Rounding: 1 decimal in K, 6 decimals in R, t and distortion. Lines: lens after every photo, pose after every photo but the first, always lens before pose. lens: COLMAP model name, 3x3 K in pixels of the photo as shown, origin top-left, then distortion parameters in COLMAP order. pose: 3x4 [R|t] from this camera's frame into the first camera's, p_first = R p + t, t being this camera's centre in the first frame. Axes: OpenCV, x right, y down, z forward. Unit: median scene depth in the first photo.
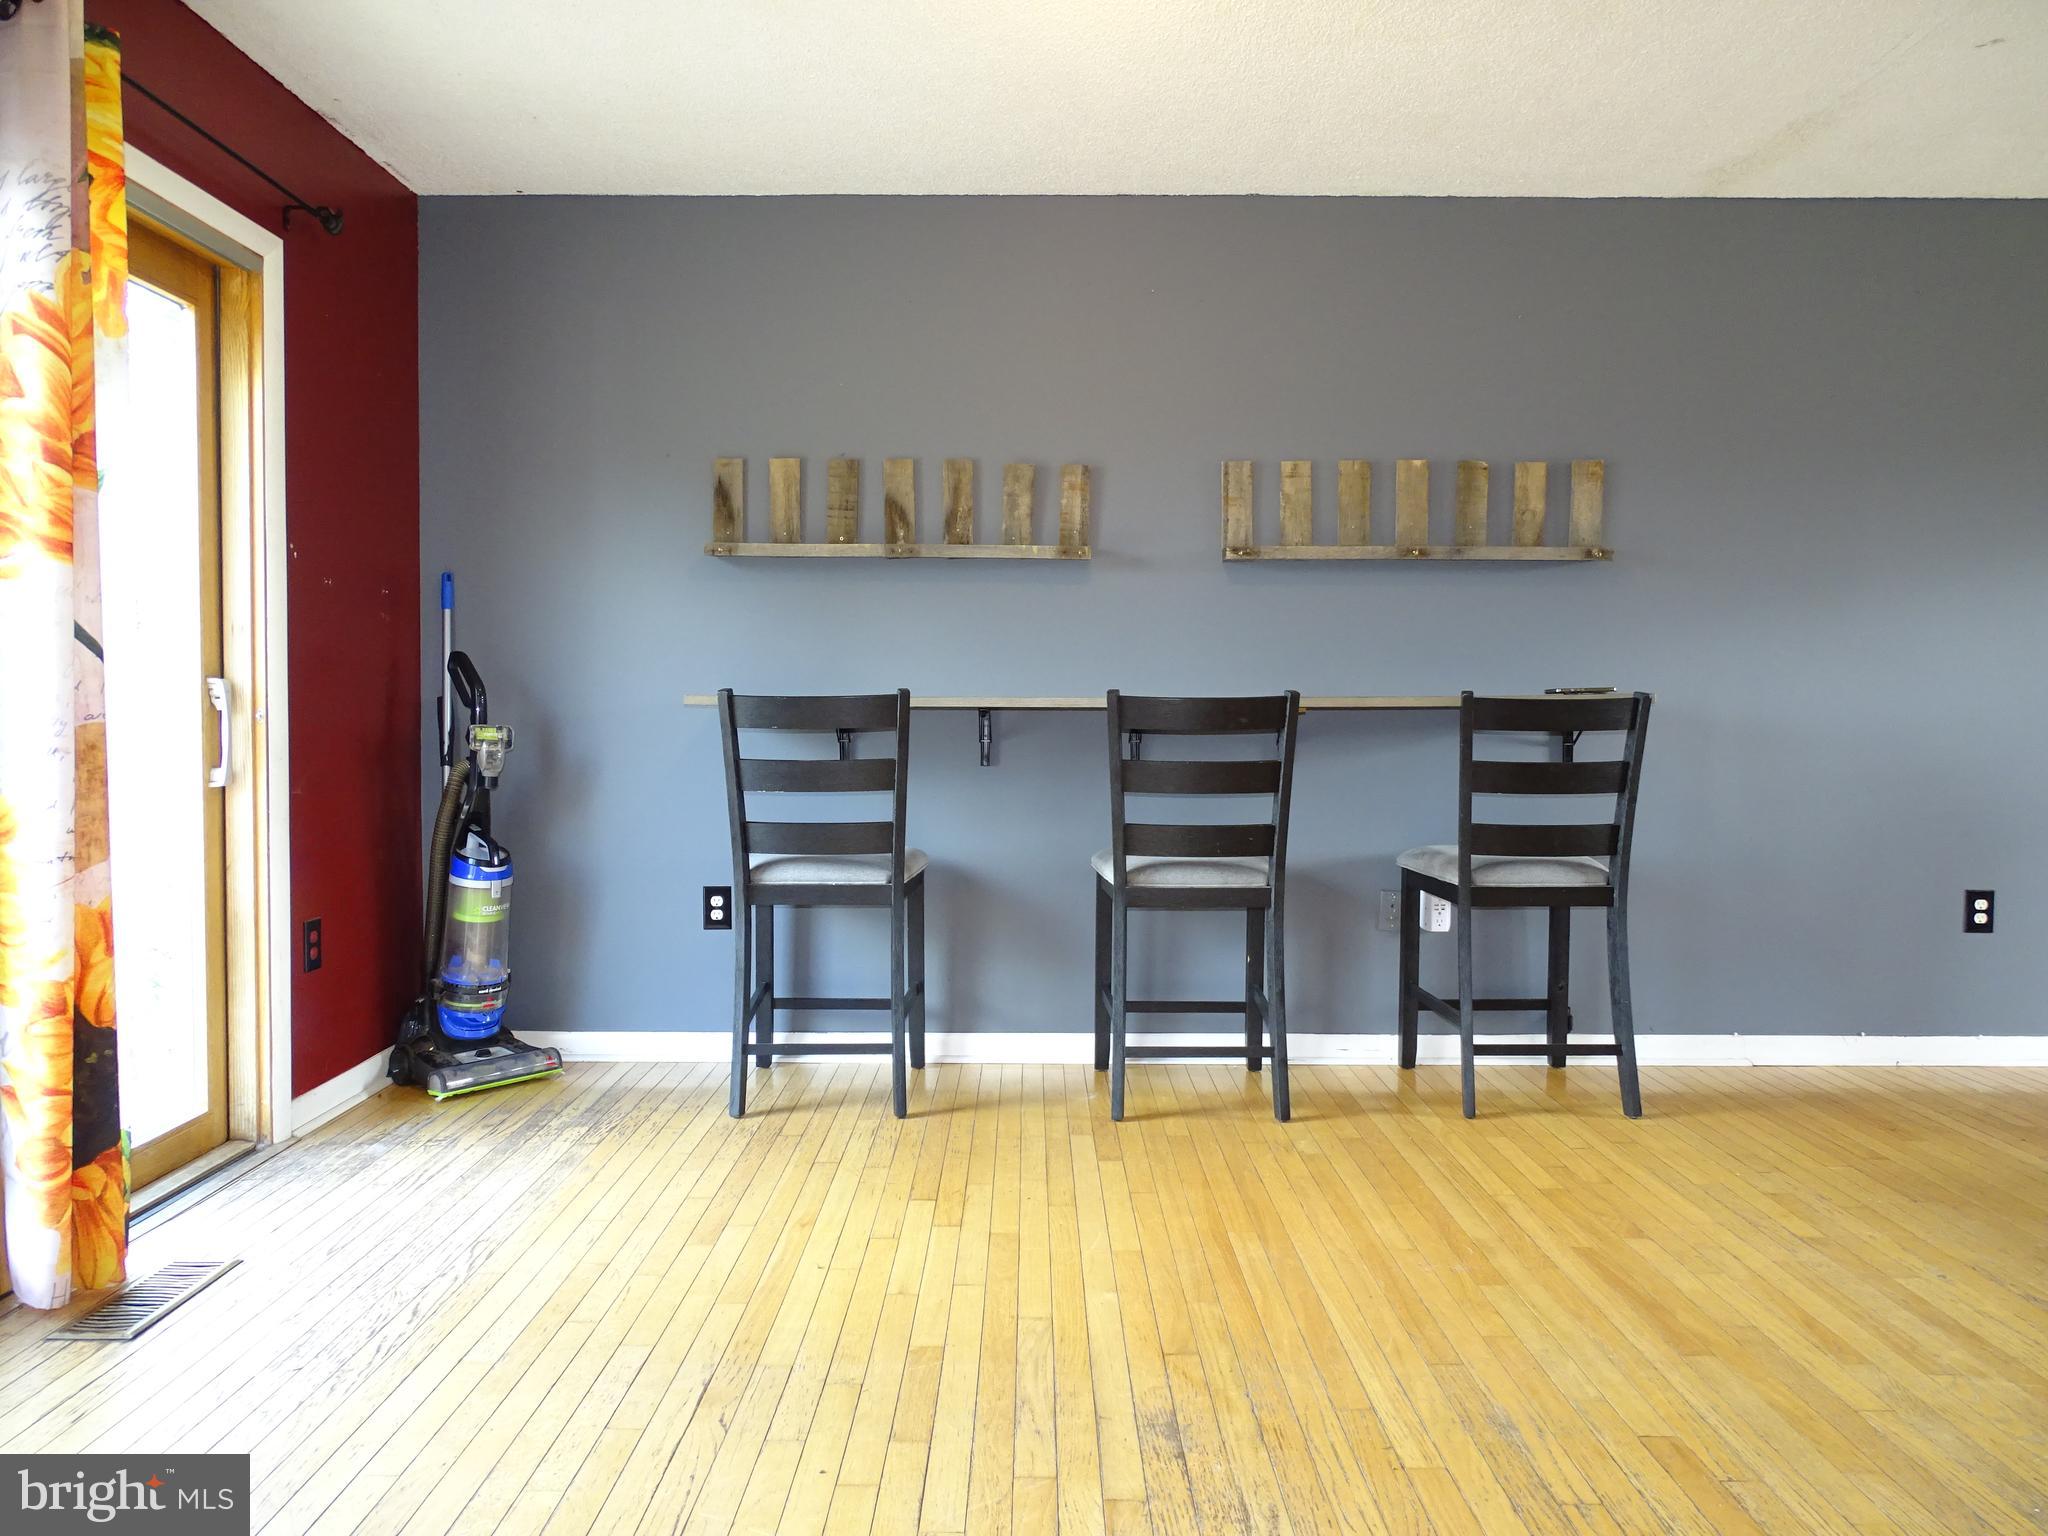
lens RADIAL K [[1453.4, 0, 1024.5], [0, 1453.4, 756.7], [0, 0, 1]] dist [0.003486, 0.008695]
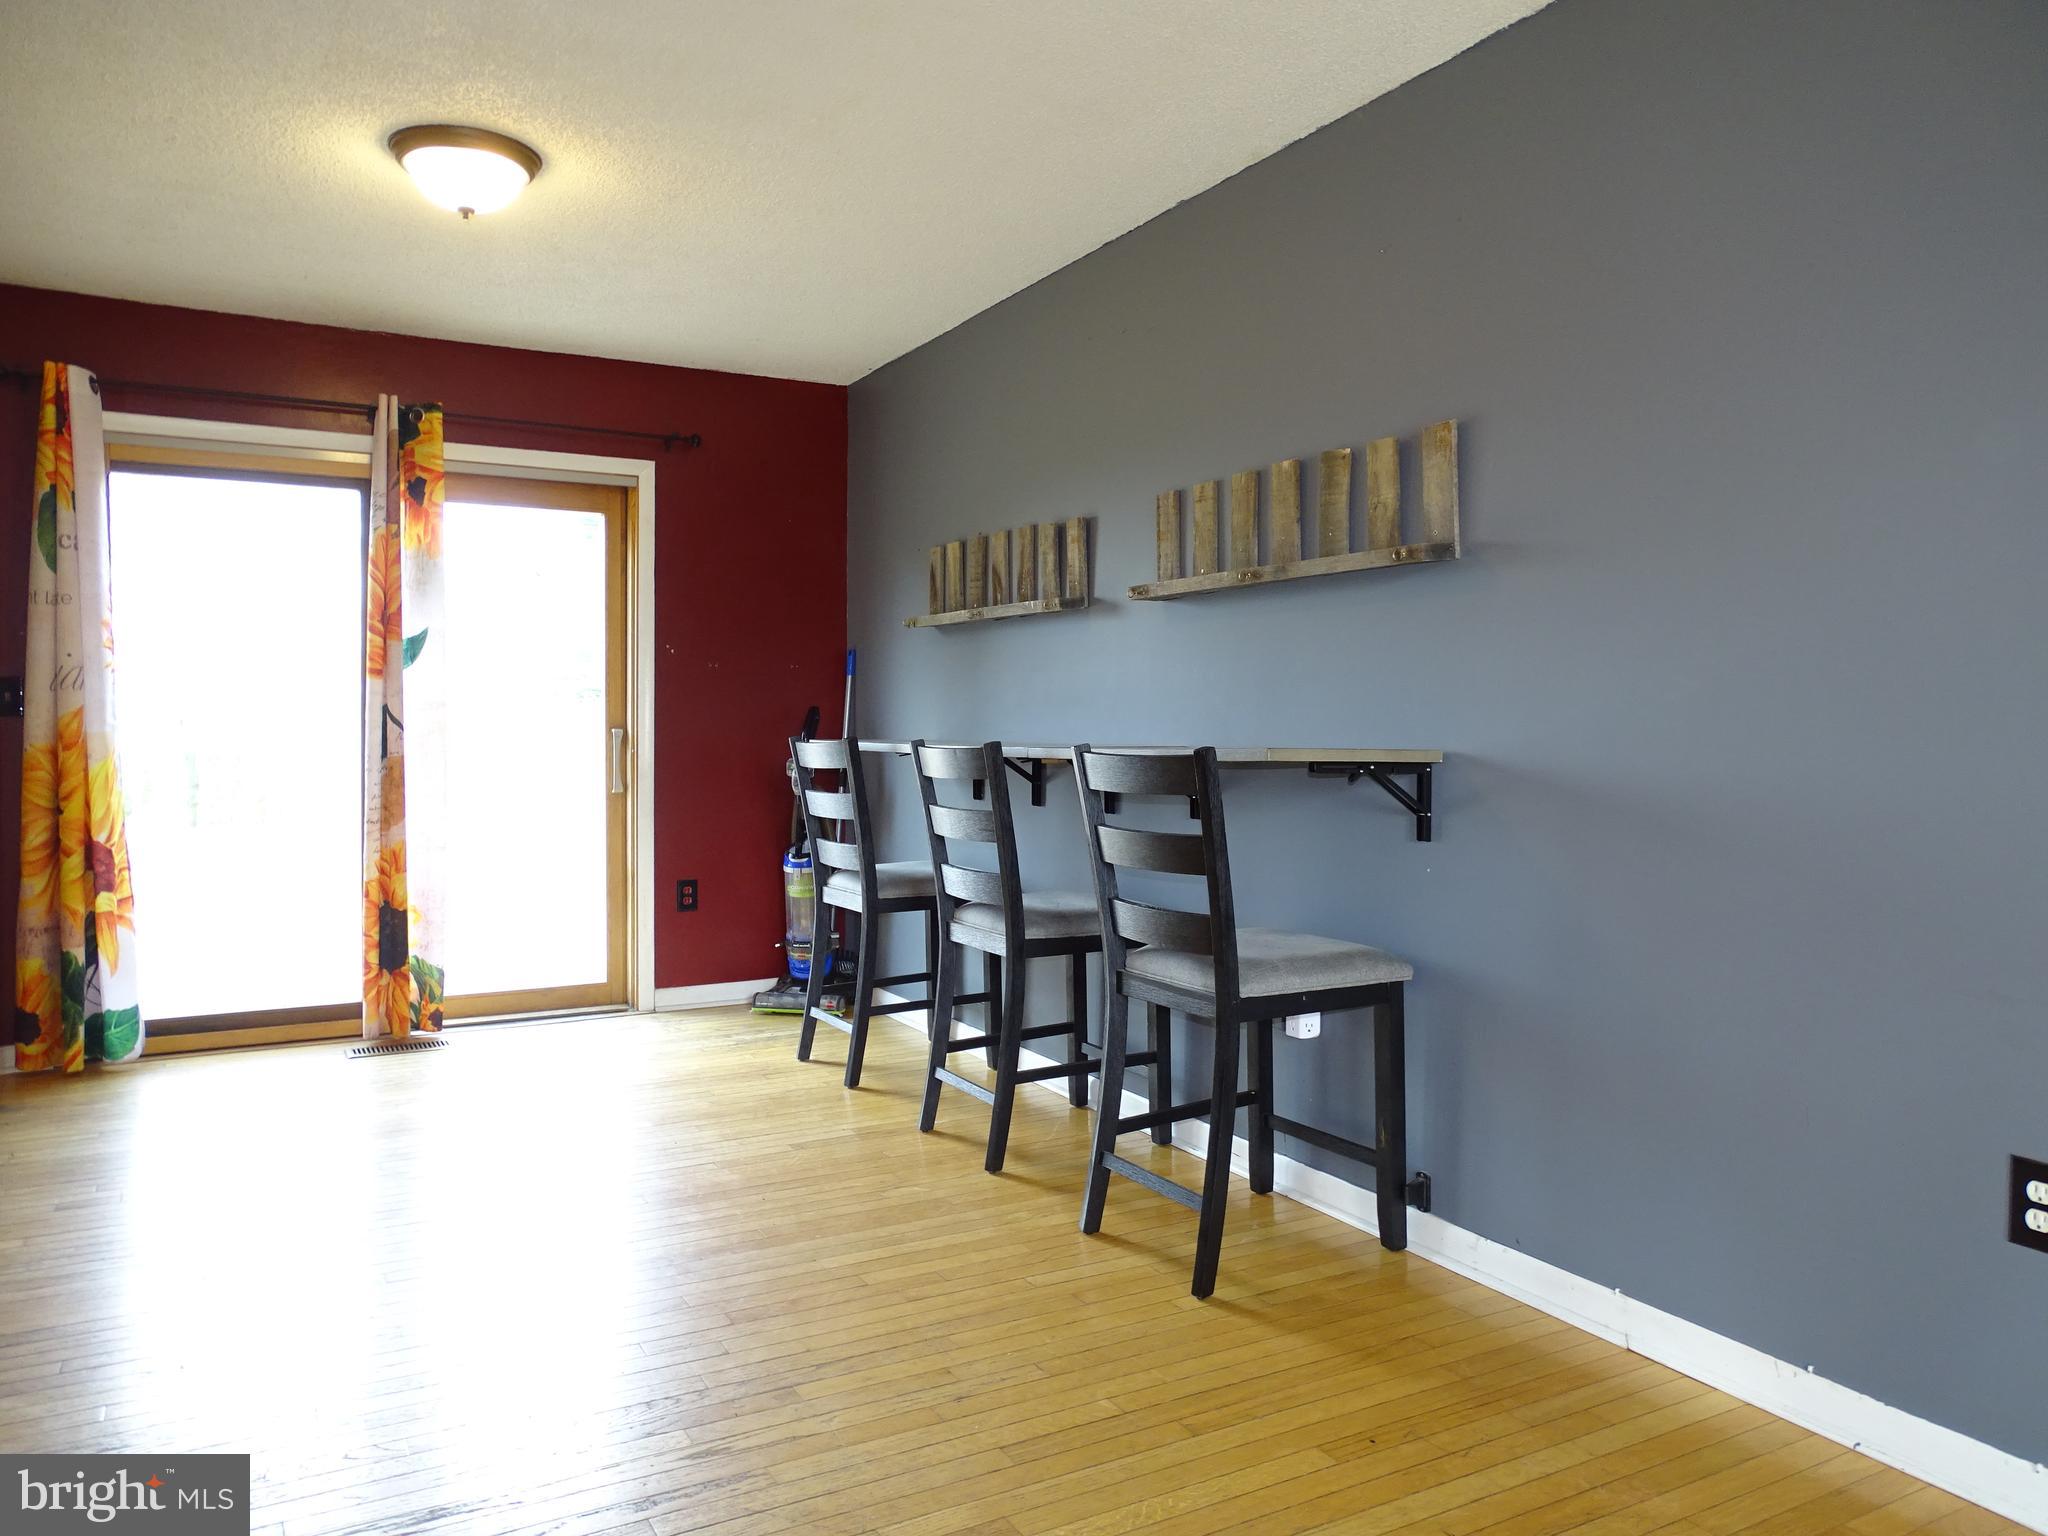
lens RADIAL K [[1453.4, 0, 1021.5], [0, 1453.4, 764.6], [0, 0, 1]] dist [0.003486, 0.008695]
pose [[0.473905, 0.023674, -0.880258, 0.928094], [-0.024162, 0.999612, 0.013876, -0.039606], [0.880245, 0.014692, 0.474293, 0.479838]]
